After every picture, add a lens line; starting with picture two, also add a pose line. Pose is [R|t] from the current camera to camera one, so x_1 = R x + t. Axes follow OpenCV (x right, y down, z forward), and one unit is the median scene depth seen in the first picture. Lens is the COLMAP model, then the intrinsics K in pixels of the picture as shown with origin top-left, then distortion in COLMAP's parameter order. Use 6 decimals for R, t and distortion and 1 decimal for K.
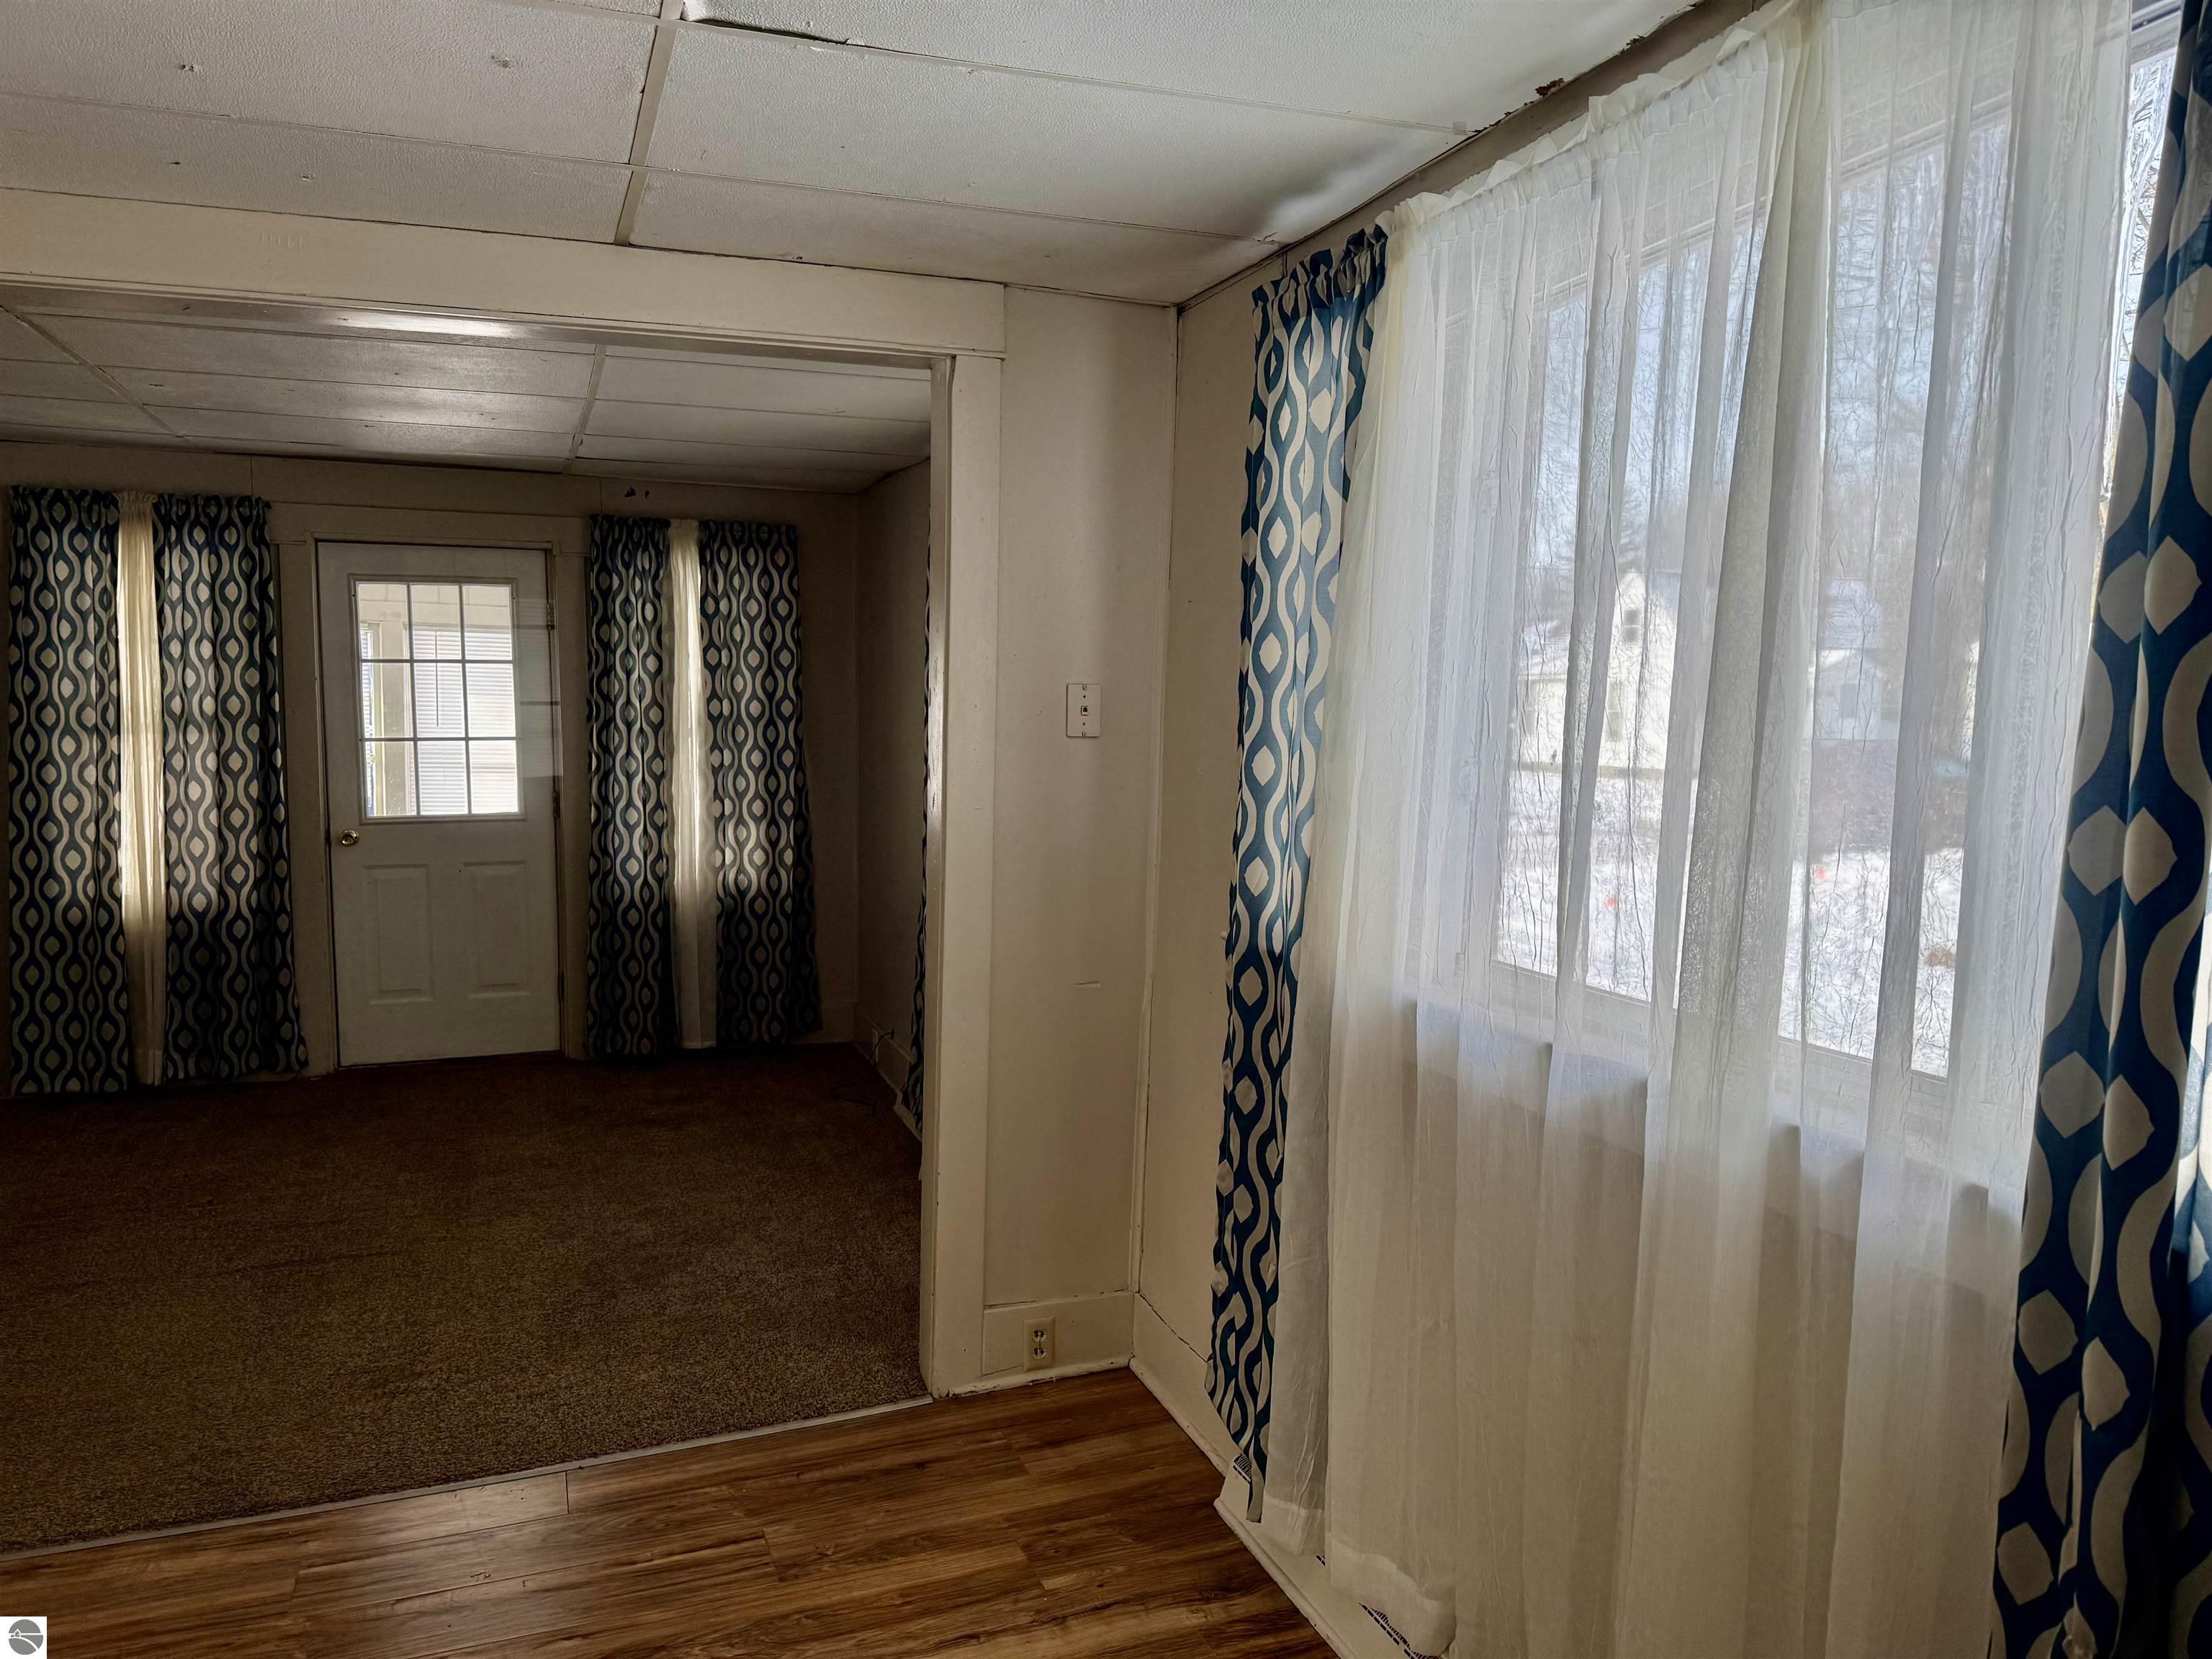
lens RADIAL K [[1569.3, 0, 1139.2], [0, 1569.3, 834.8], [0, 0, 1]] dist [0.070206, -0.093516]
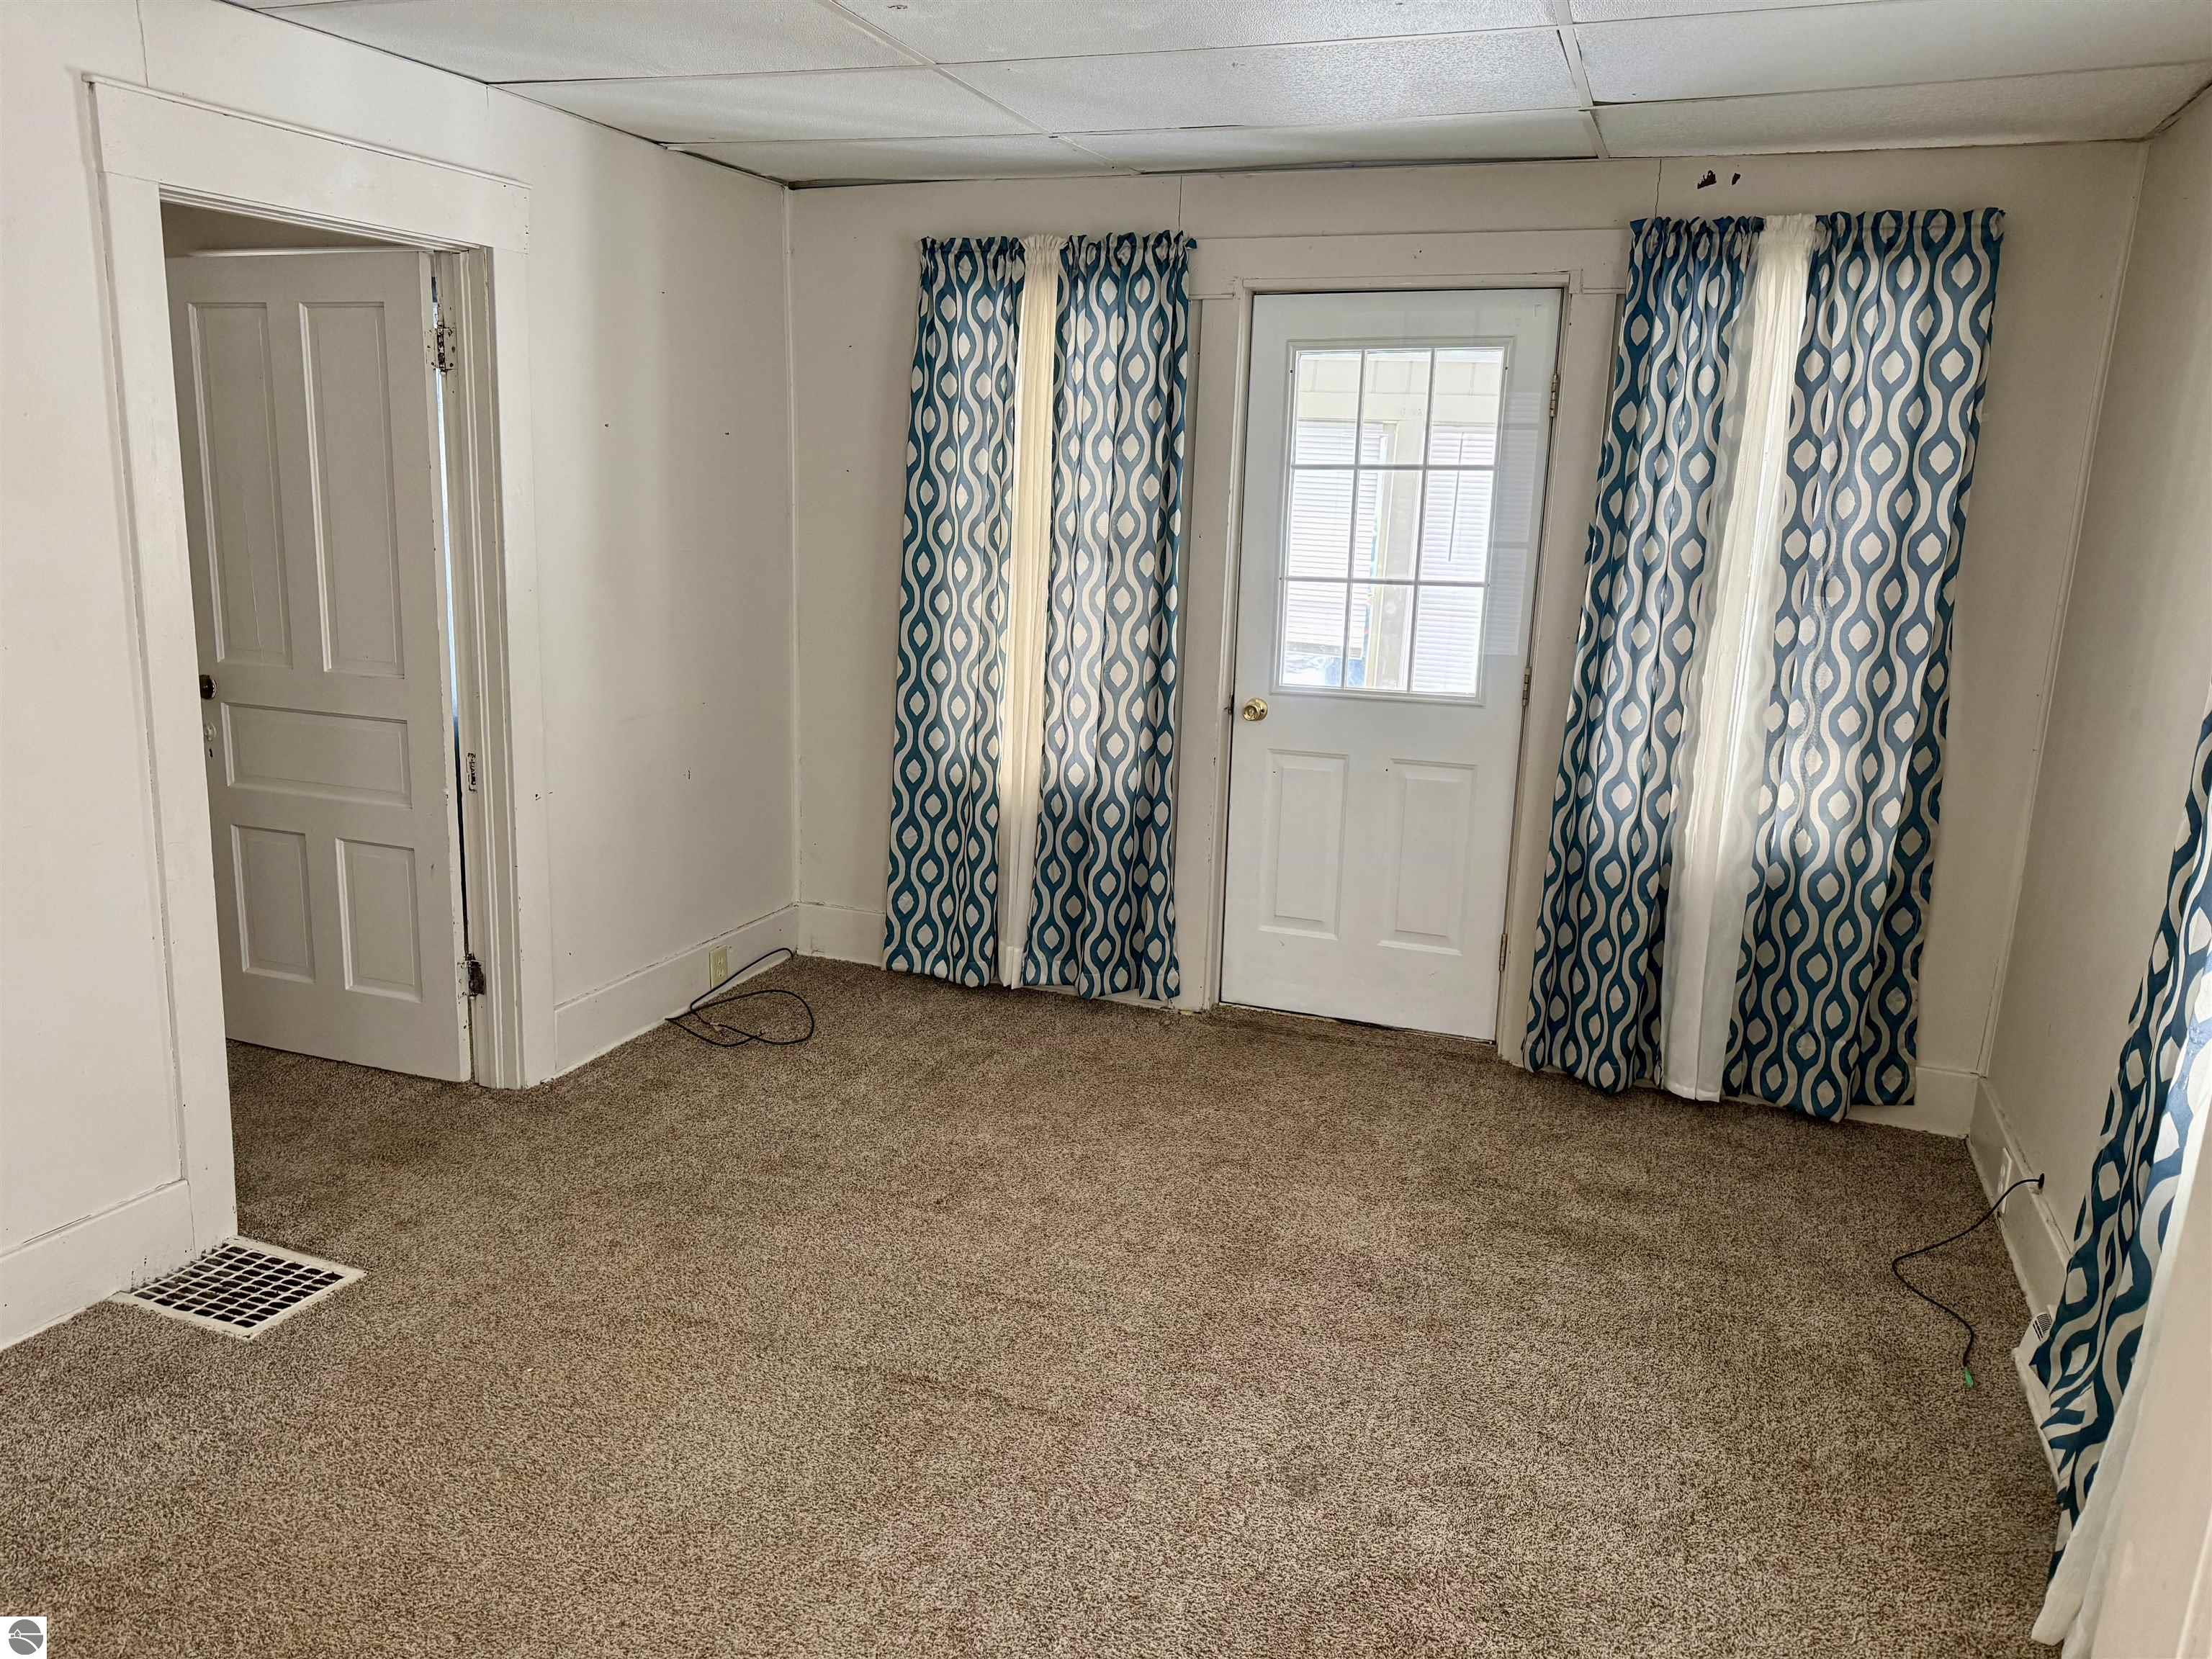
lens RADIAL K [[1569.3, 0, 1095.8], [0, 1569.3, 843.3], [0, 0, 1]] dist [0.070206, -0.093516]
pose [[0.741379, 0.158440, -0.652115, -0.064056], [-0.084891, 0.986066, 0.143067, -0.036124], [0.665696, -0.050708, 0.744498, 0.409561]]
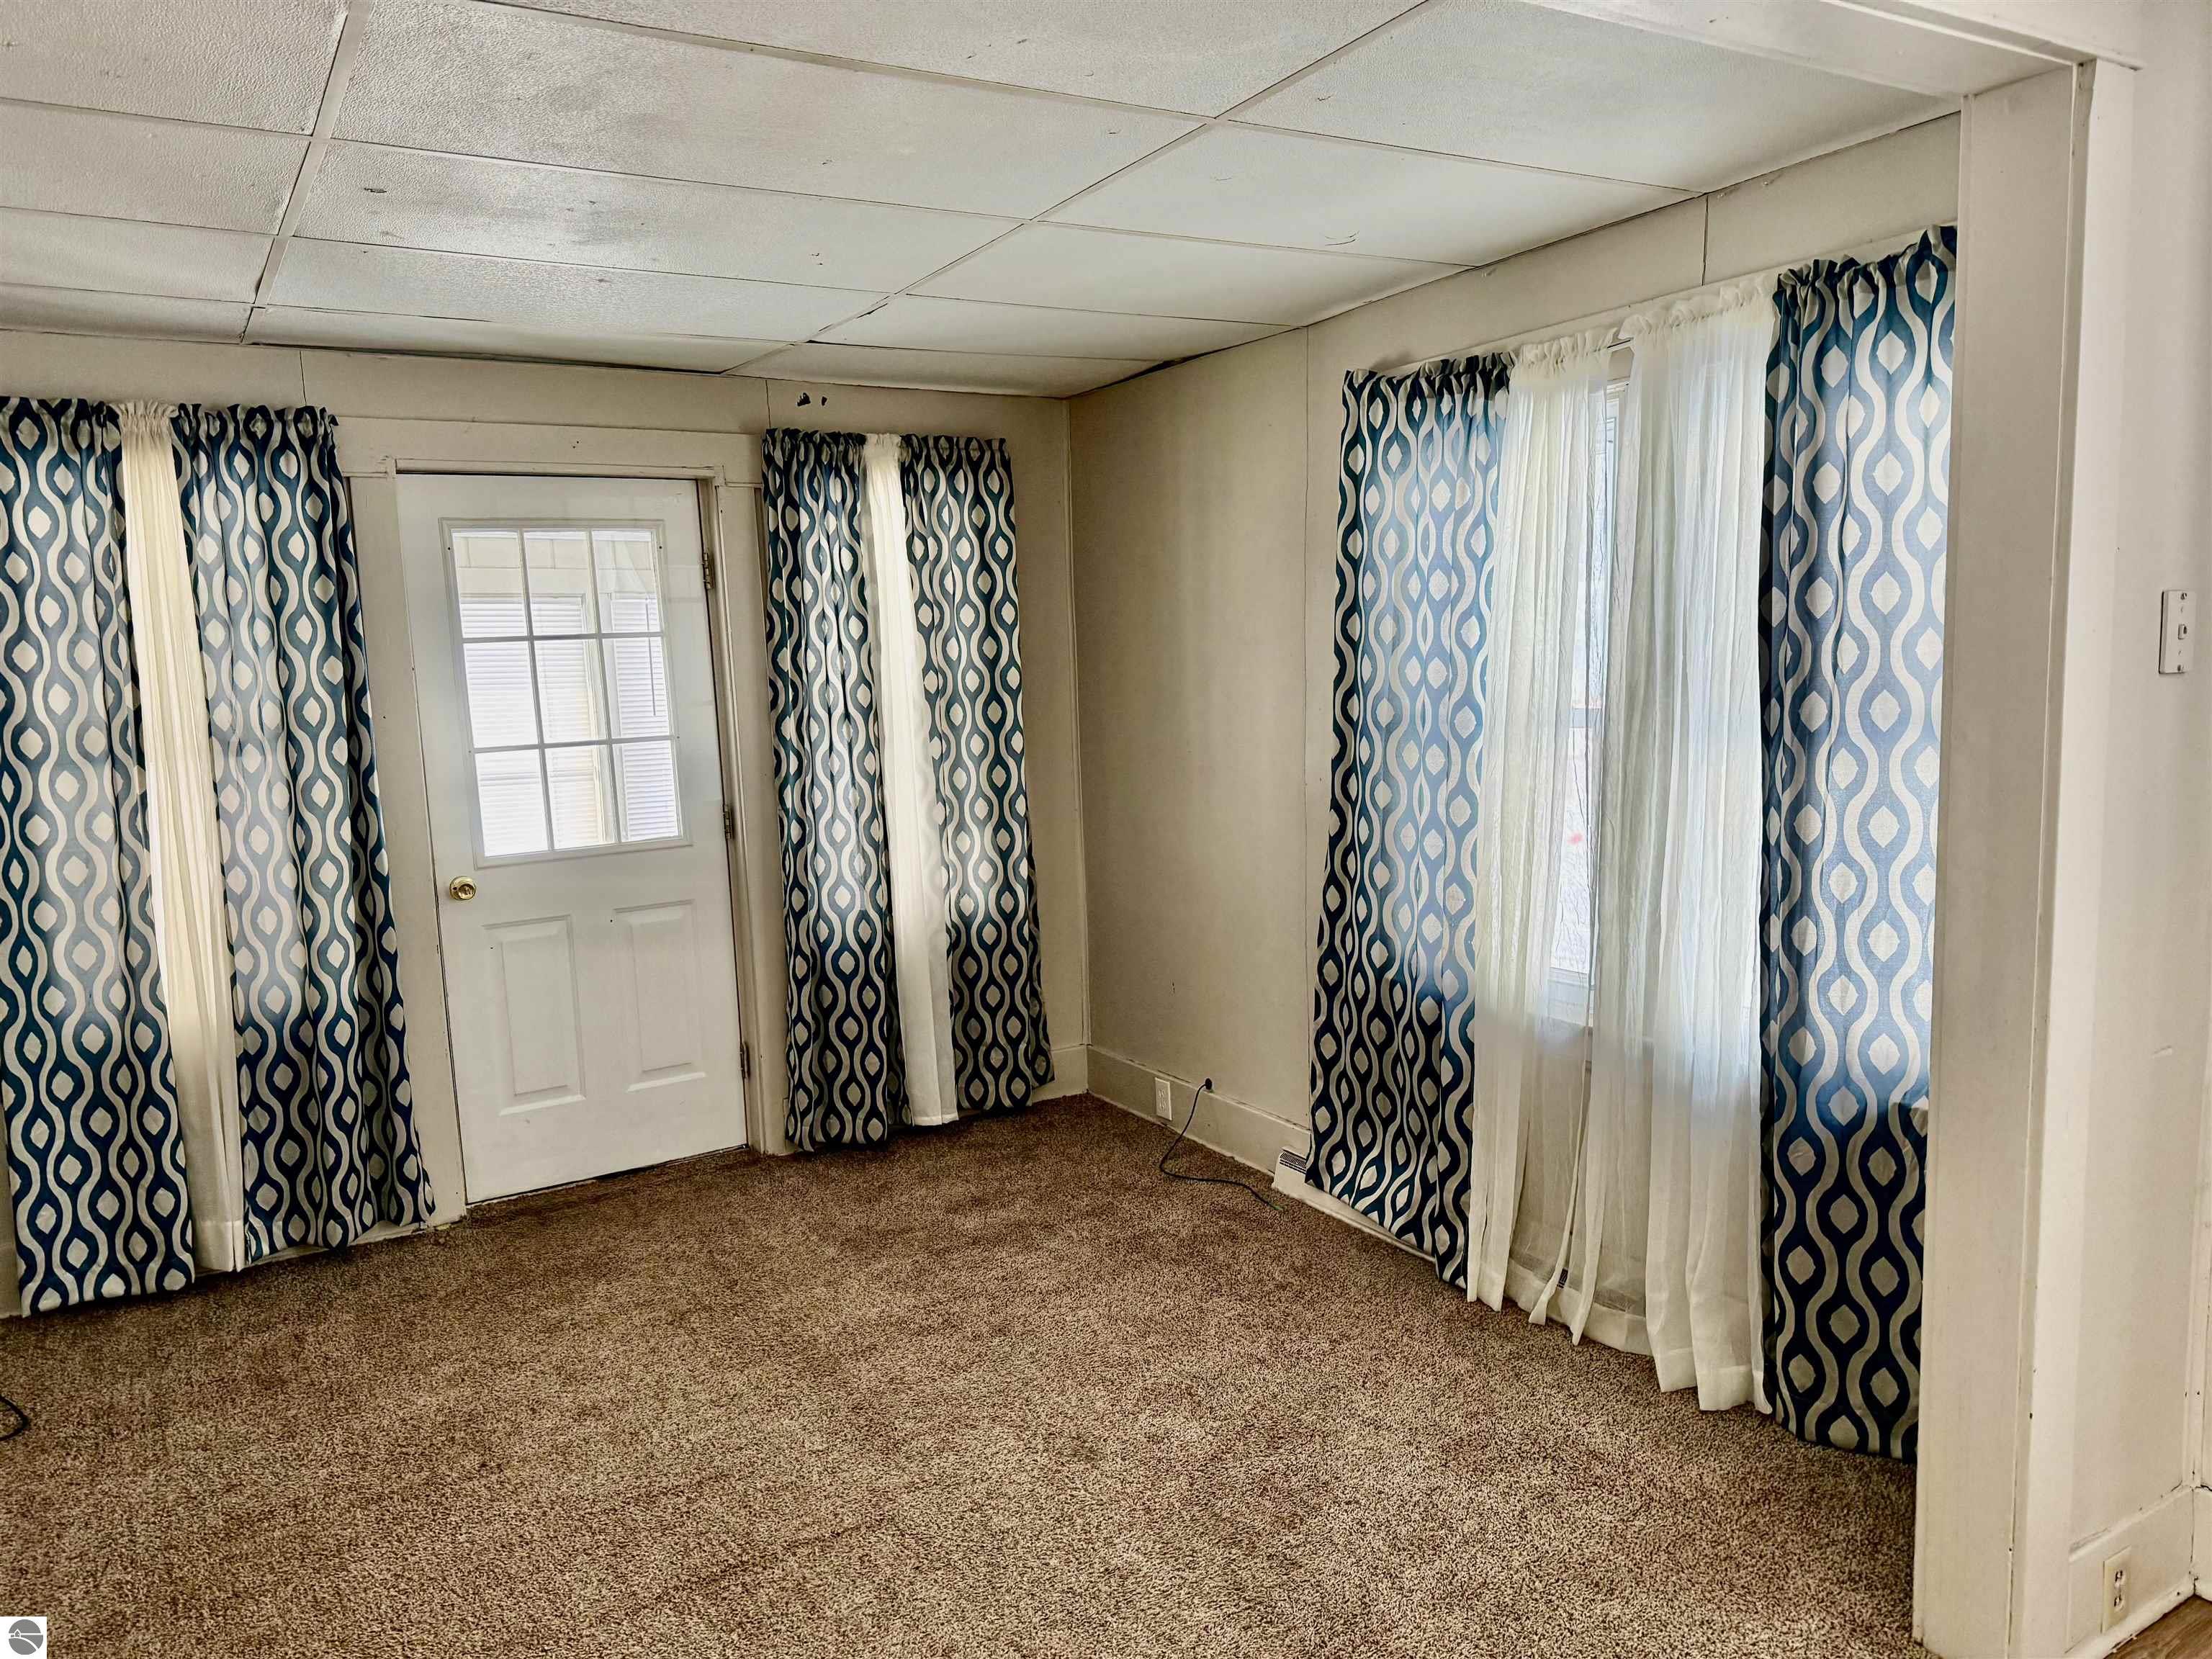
lens RADIAL K [[1569.3, 0, 1146.1], [0, 1569.3, 837.8], [0, 0, 1]] dist [0.070206, -0.093516]
pose [[0.979674, -0.069190, 0.188286, -0.337996], [0.062630, 0.997212, 0.040575, -0.031583], [-0.190568, -0.027958, 0.981276, 0.245353]]
